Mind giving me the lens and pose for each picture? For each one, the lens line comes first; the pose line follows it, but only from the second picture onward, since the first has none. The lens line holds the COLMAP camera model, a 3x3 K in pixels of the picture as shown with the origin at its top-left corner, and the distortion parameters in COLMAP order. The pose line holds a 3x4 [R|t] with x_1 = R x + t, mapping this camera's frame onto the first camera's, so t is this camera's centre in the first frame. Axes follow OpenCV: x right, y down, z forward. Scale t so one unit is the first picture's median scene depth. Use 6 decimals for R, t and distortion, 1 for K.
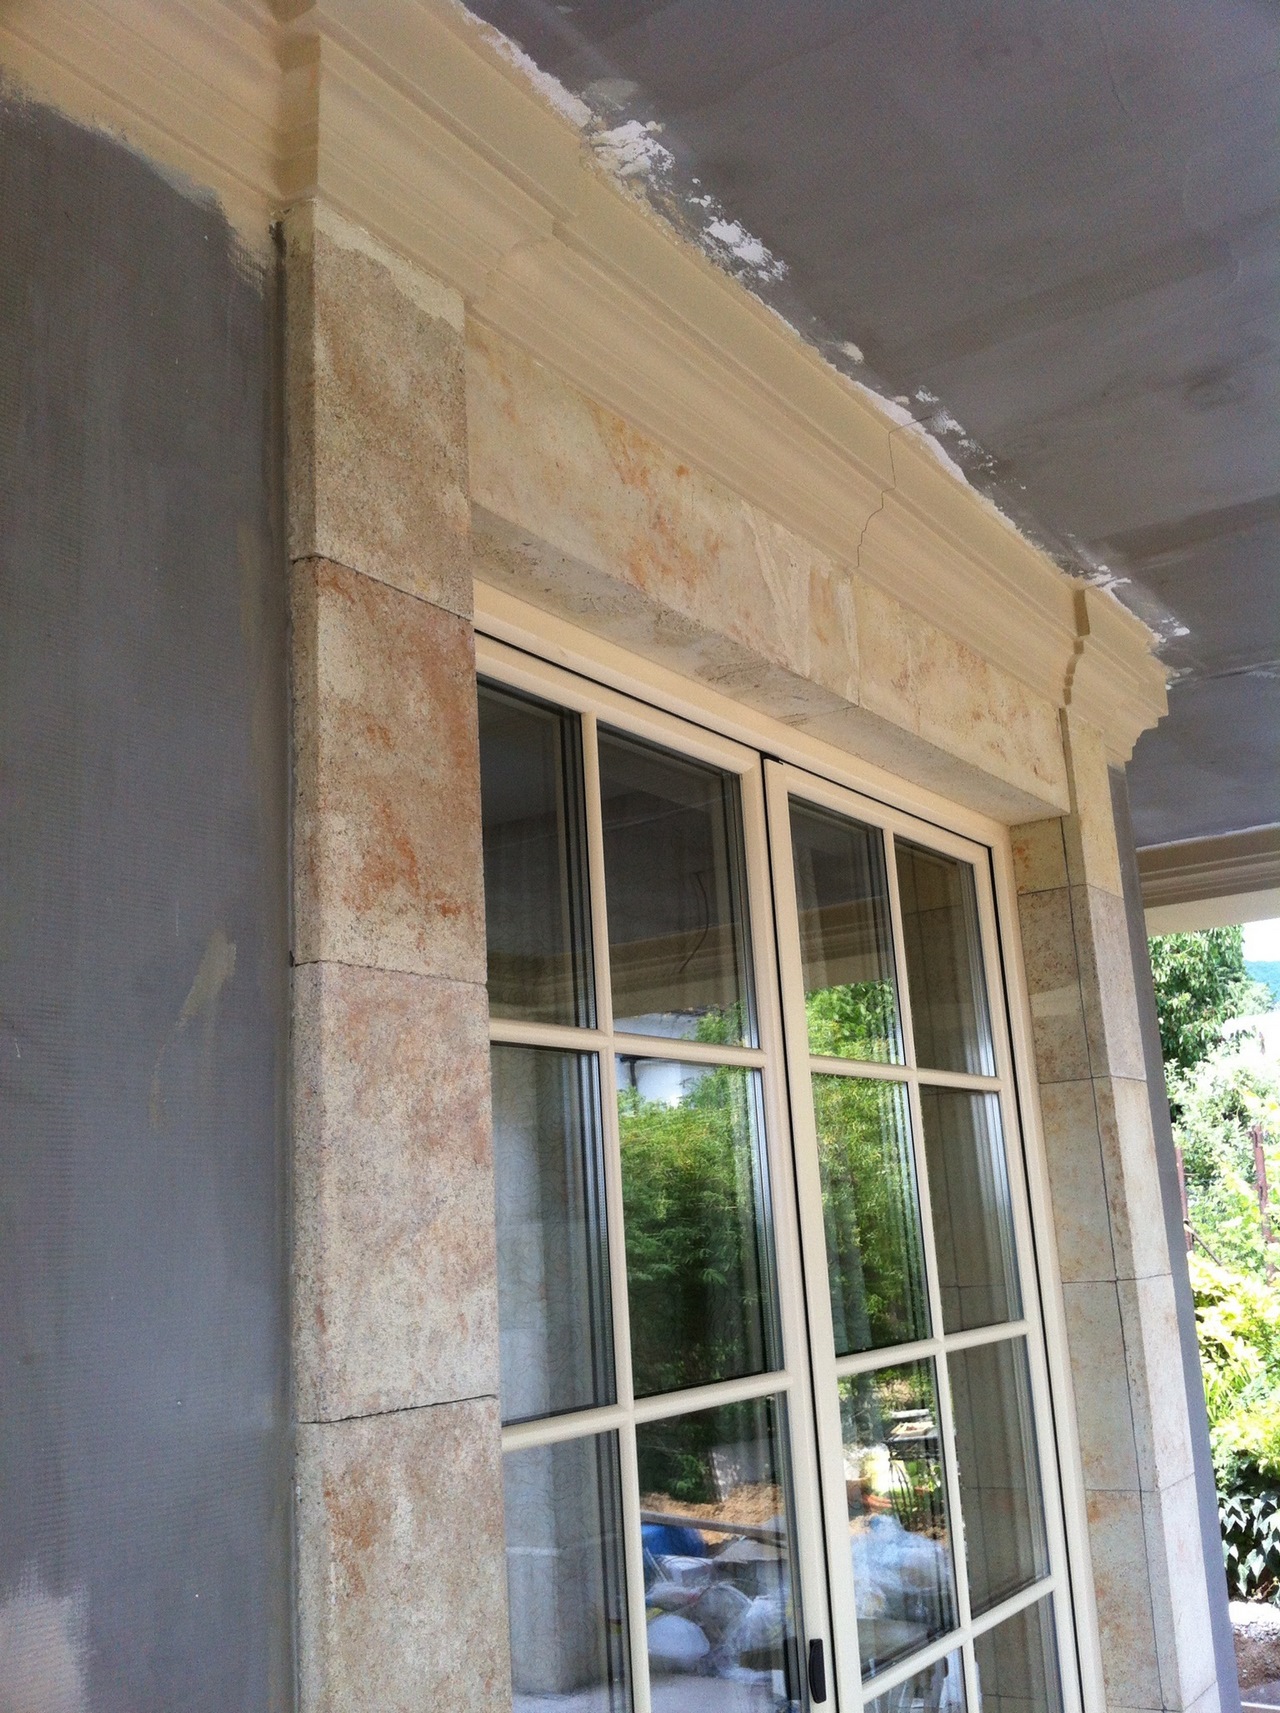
lens RADIAL K [[1656.8, 0, 640.0], [0, 1656.8, 856.5], [0, 0, 1]] dist [0.064819, -0.306845]
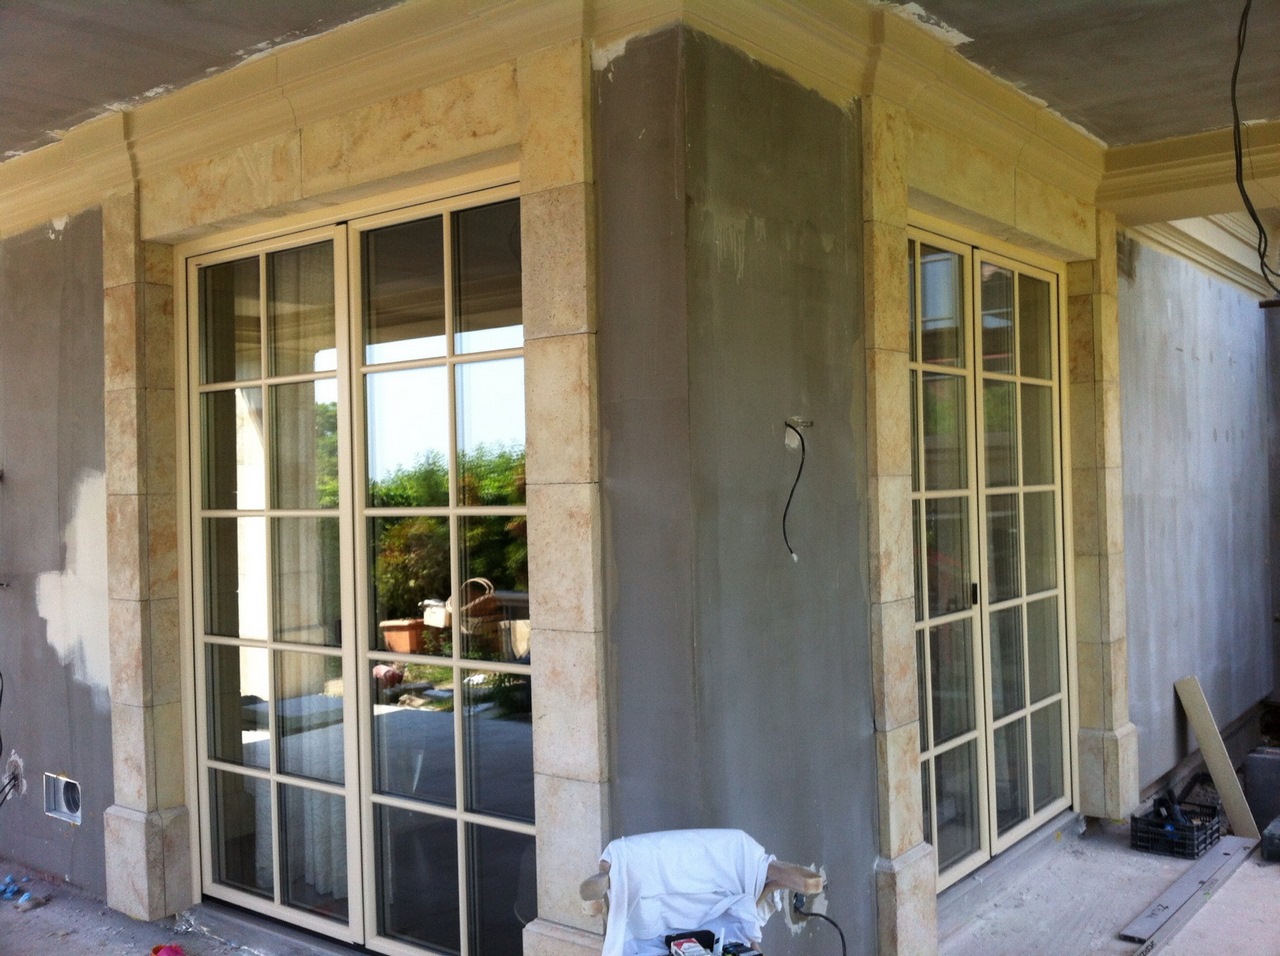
lens RADIAL K [[1238.0, 0, 640.0], [0, 1238.0, 478.0], [0, 0, 1]] dist [0.064819, -0.306845]
pose [[-0.070305, 0.053842, -0.996071, 2.675536], [0.256177, 0.966027, 0.034137, 0.480788], [0.964070, -0.252771, -0.081709, 2.340377]]
